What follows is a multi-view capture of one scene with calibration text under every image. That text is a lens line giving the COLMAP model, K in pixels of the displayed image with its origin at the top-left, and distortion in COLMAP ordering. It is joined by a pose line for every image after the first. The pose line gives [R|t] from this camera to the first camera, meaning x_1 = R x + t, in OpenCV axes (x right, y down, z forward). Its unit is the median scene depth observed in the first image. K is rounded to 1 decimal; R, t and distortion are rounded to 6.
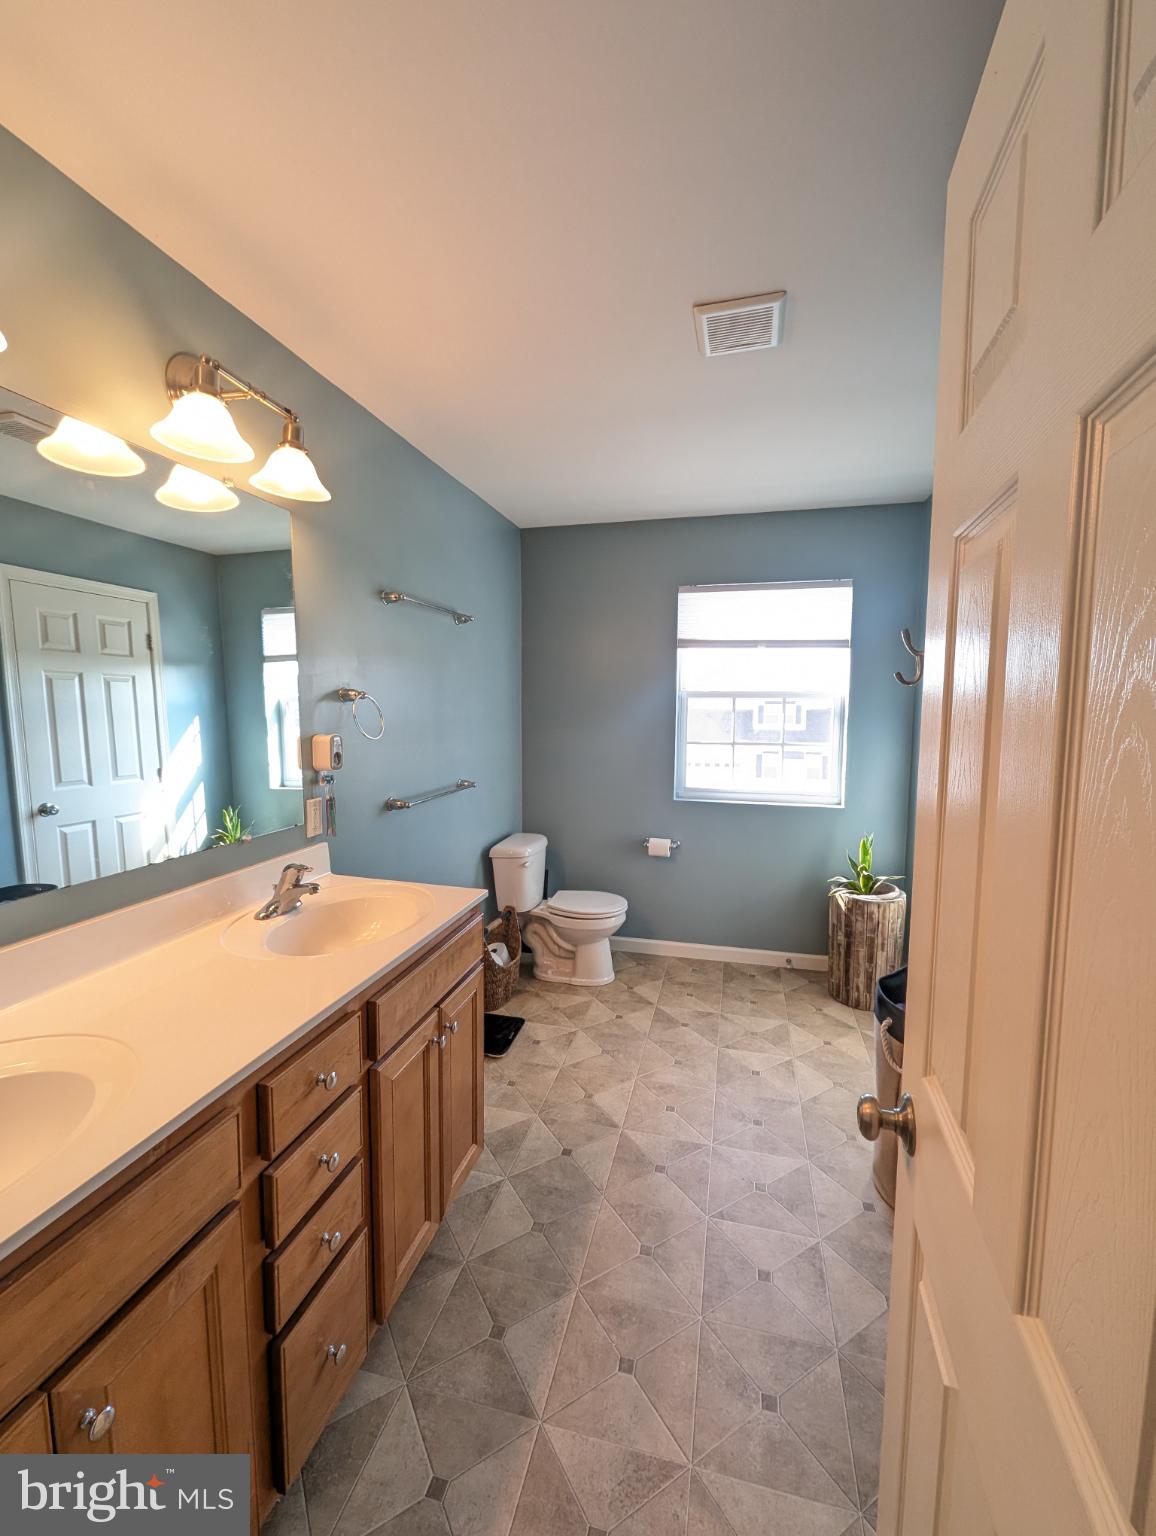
lens RADIAL K [[631.1, 0, 577.6], [0, 631.1, 767.6], [0, 0, 1]] dist [-0.001976, 0.000371]
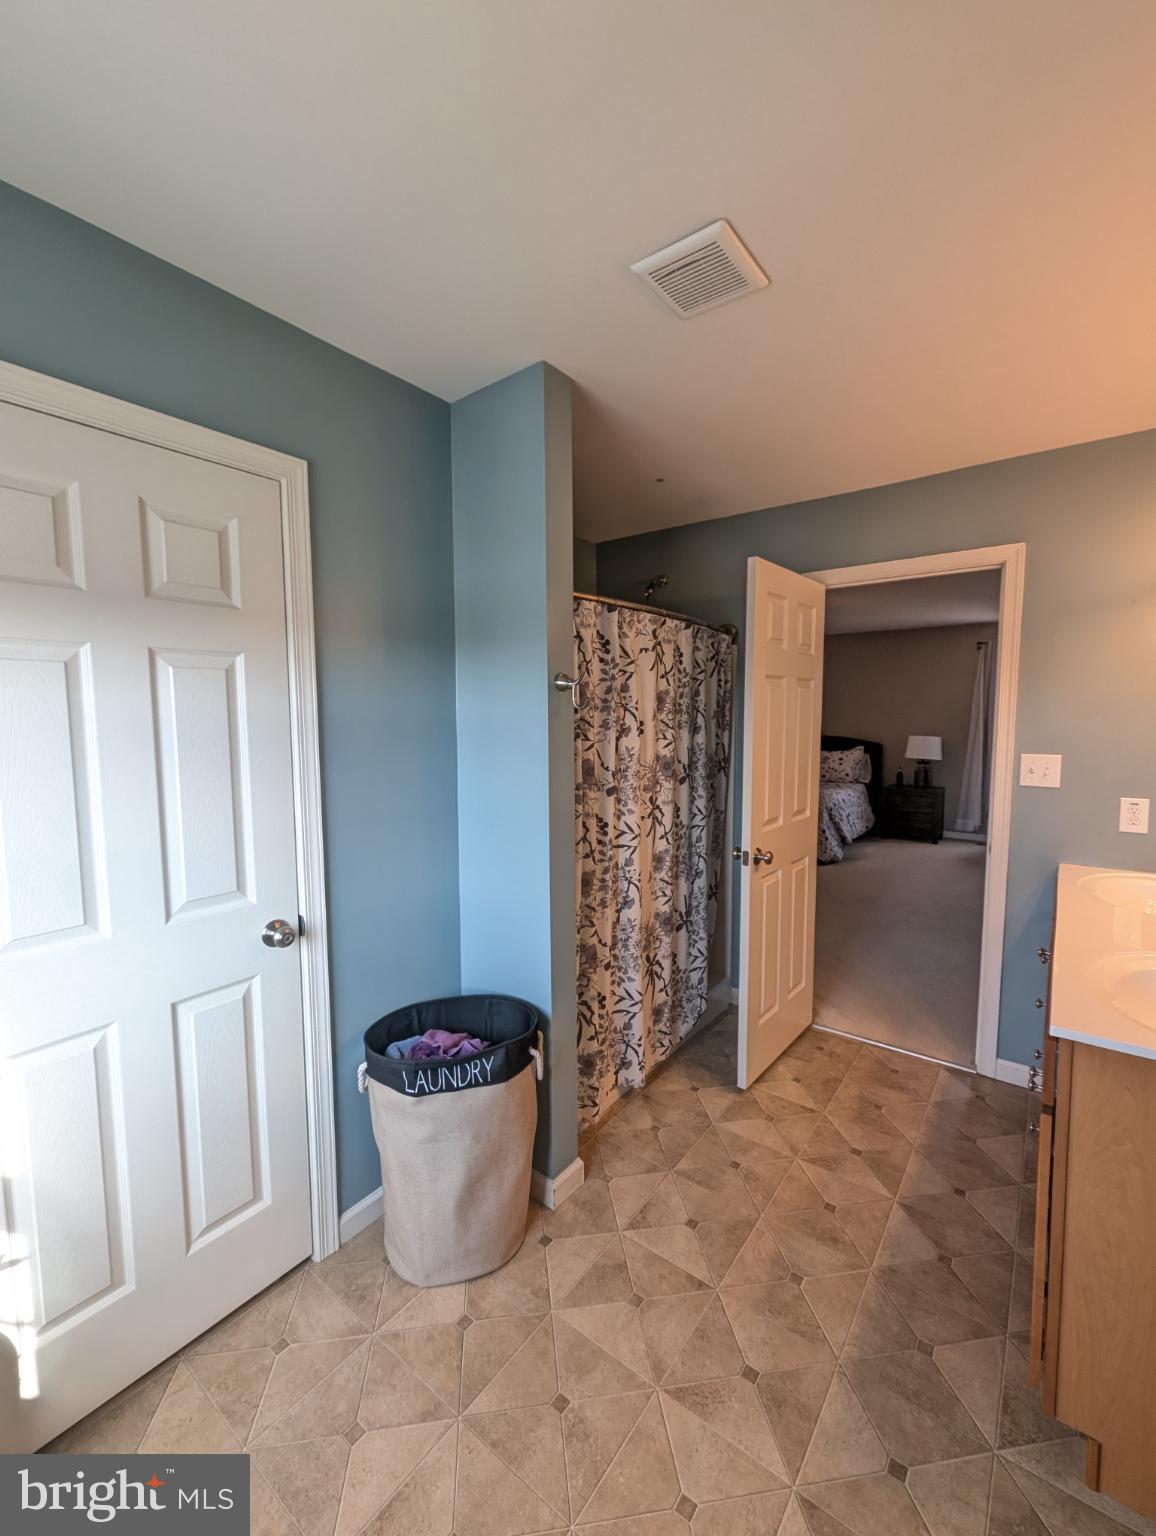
lens RADIAL K [[631.1, 0, 578.4], [0, 631.1, 770.8], [0, 0, 1]] dist [-0.001976, 0.000371]
pose [[-0.919003, -0.032505, 0.392909, 0.054218], [0.041352, 0.983151, 0.178055, -0.188696], [-0.392077, 0.179880, -0.902175, 1.708056]]
